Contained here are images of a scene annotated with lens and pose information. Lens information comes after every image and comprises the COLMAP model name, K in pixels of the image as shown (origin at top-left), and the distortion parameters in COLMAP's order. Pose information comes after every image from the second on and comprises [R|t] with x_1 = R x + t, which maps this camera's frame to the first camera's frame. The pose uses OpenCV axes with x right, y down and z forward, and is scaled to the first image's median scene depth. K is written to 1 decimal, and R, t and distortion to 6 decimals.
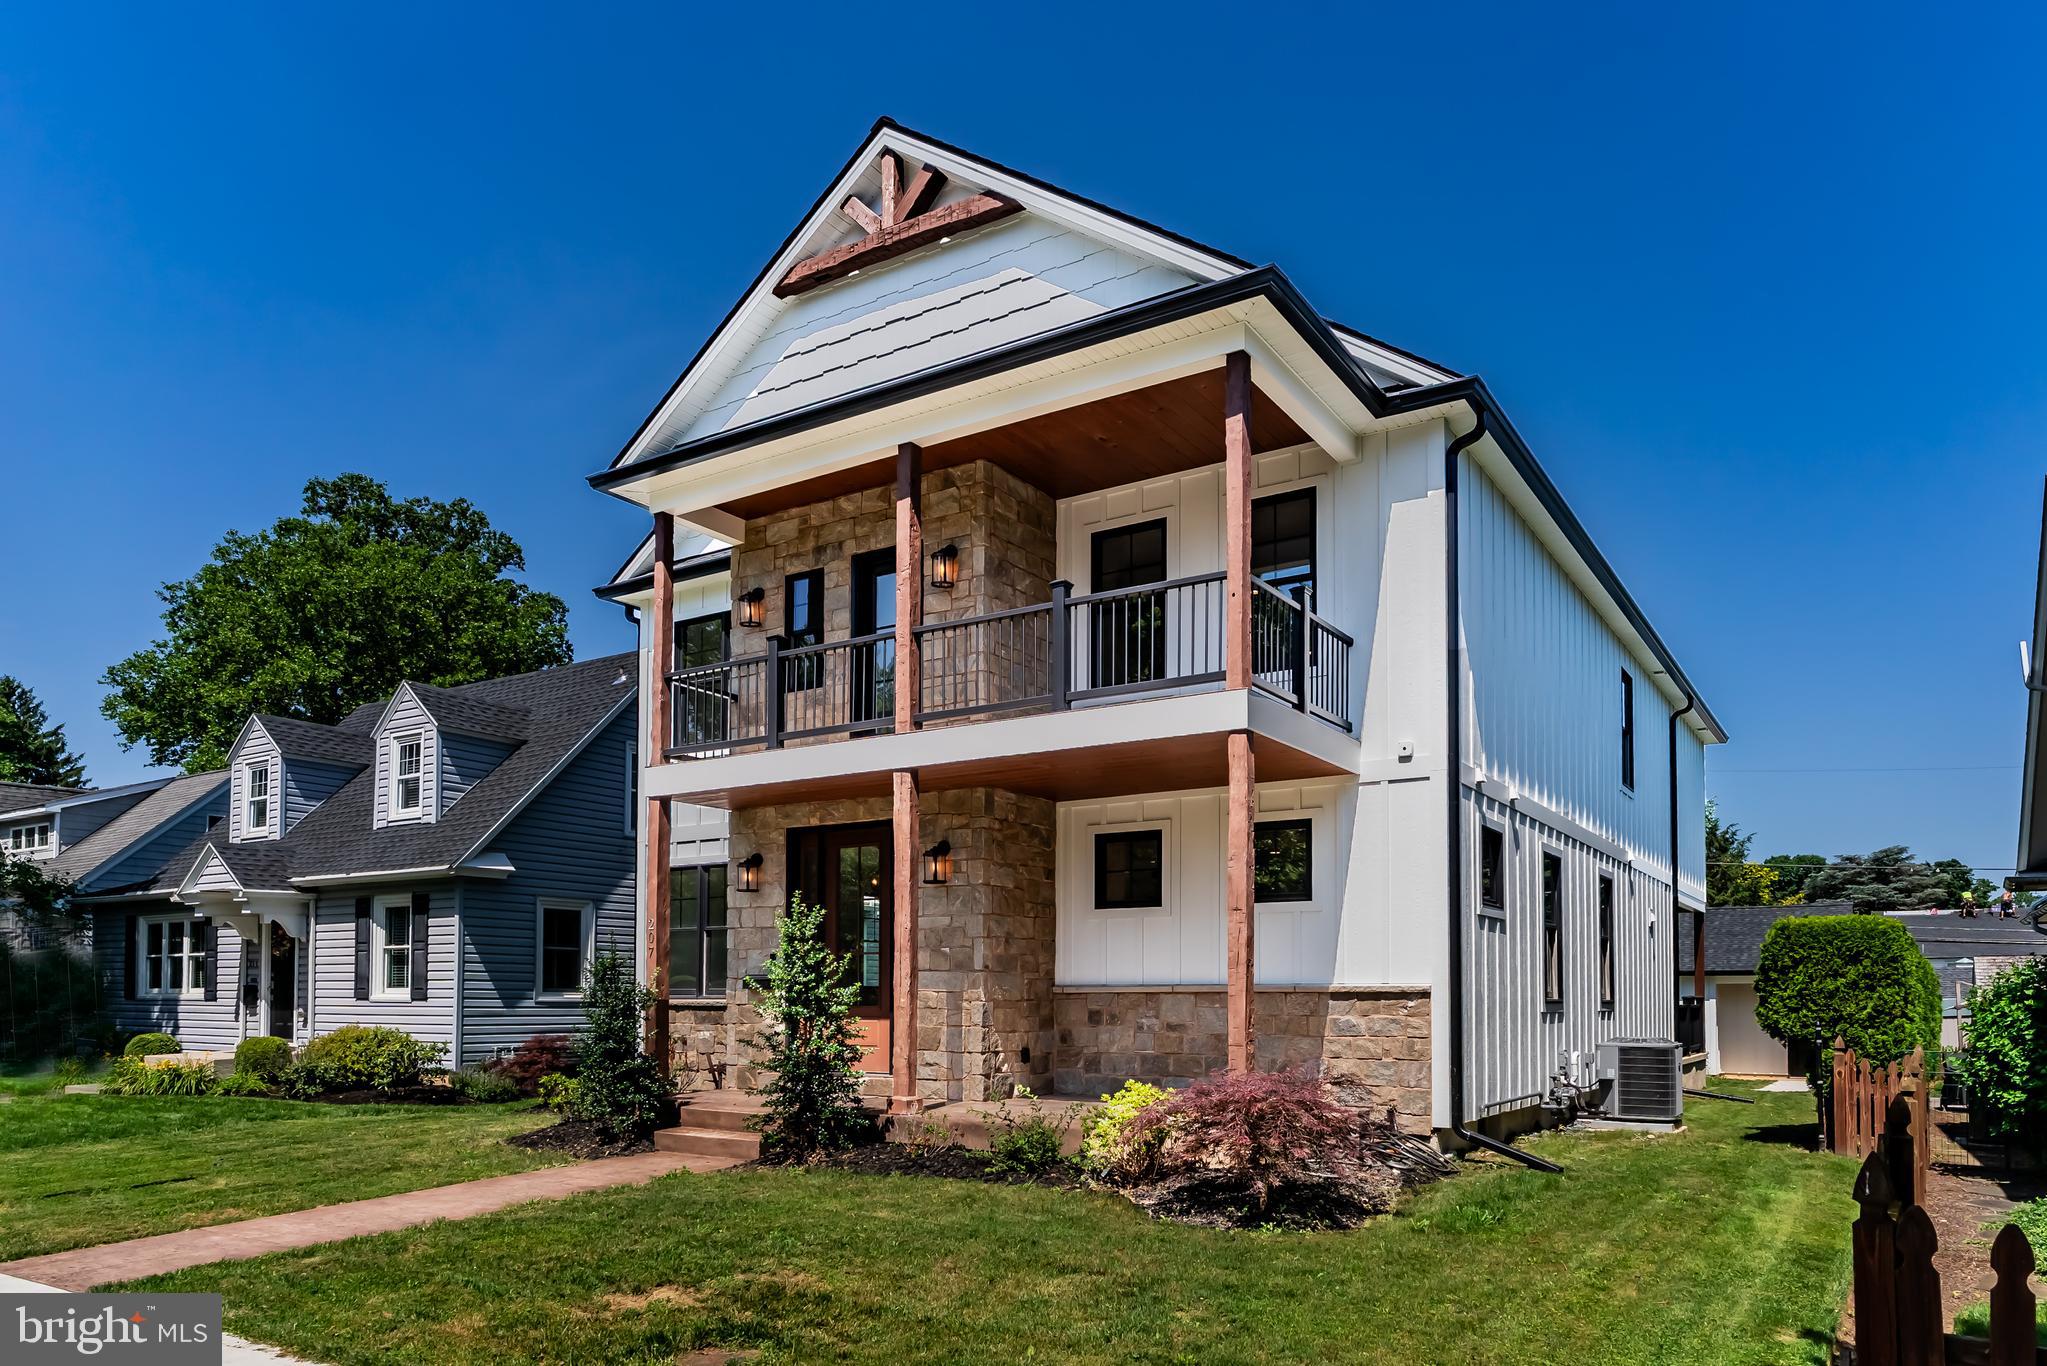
lens RADIAL K [[1053.8, 0, 1022.7], [0, 1053.8, 696.8], [0, 0, 1]] dist [-0.000837, -0.000463]
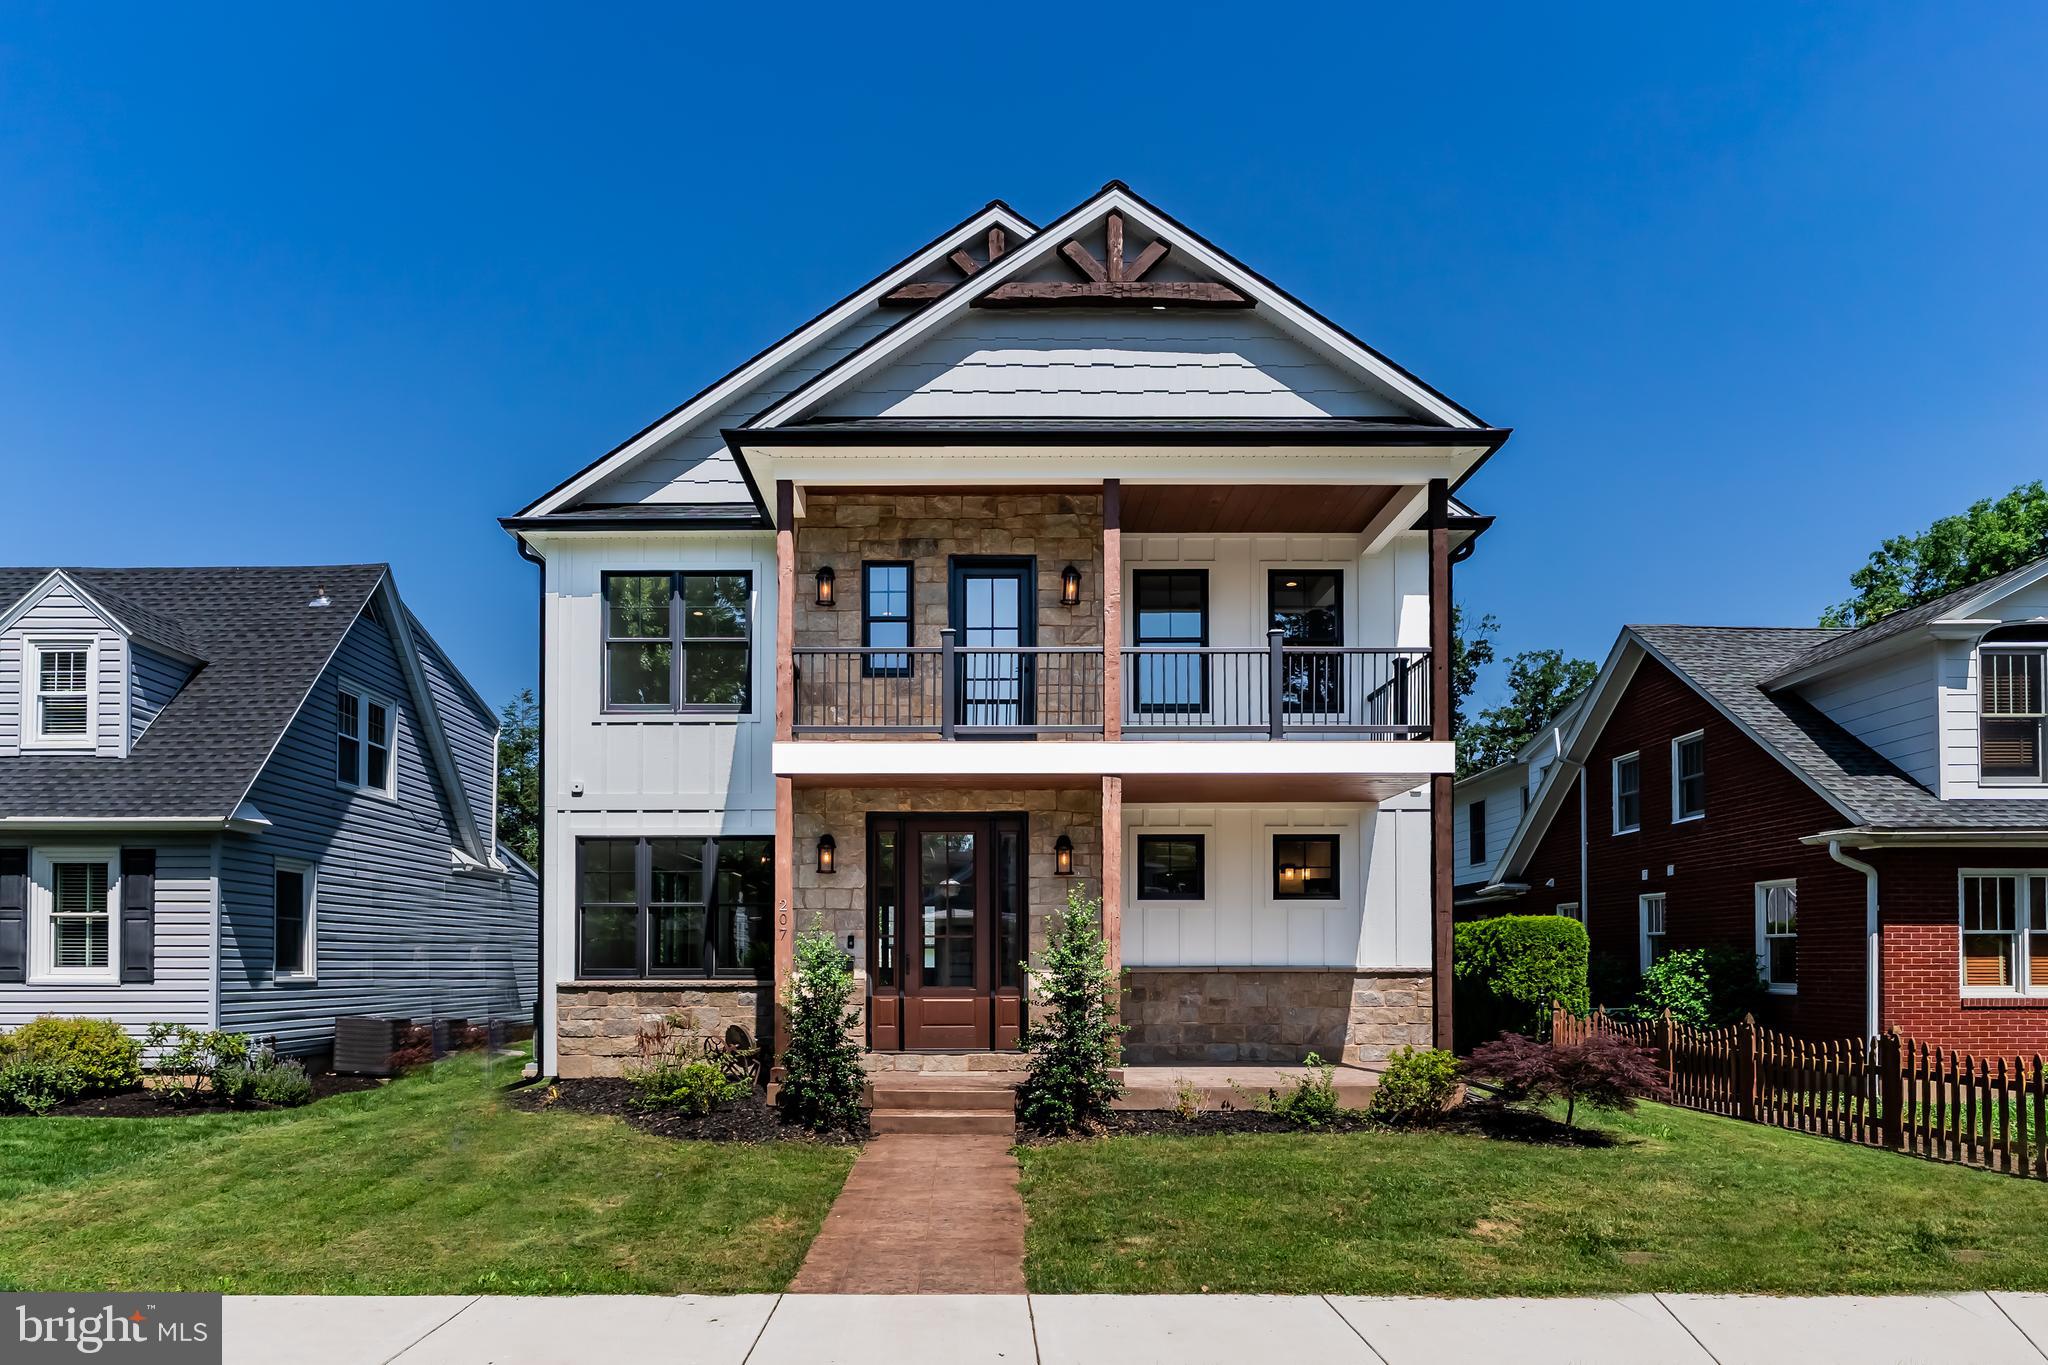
lens RADIAL K [[1002.6, 0, 1024.0], [0, 1002.6, 682.5], [0, 0, 1]] dist [-0.003119, 0.000784]
pose [[0.899225, 0.116825, 0.421599, -0.509565], [-0.116315, 0.992844, -0.027029, 0.009848], [-0.421740, -0.024733, 0.906380, 0.065309]]
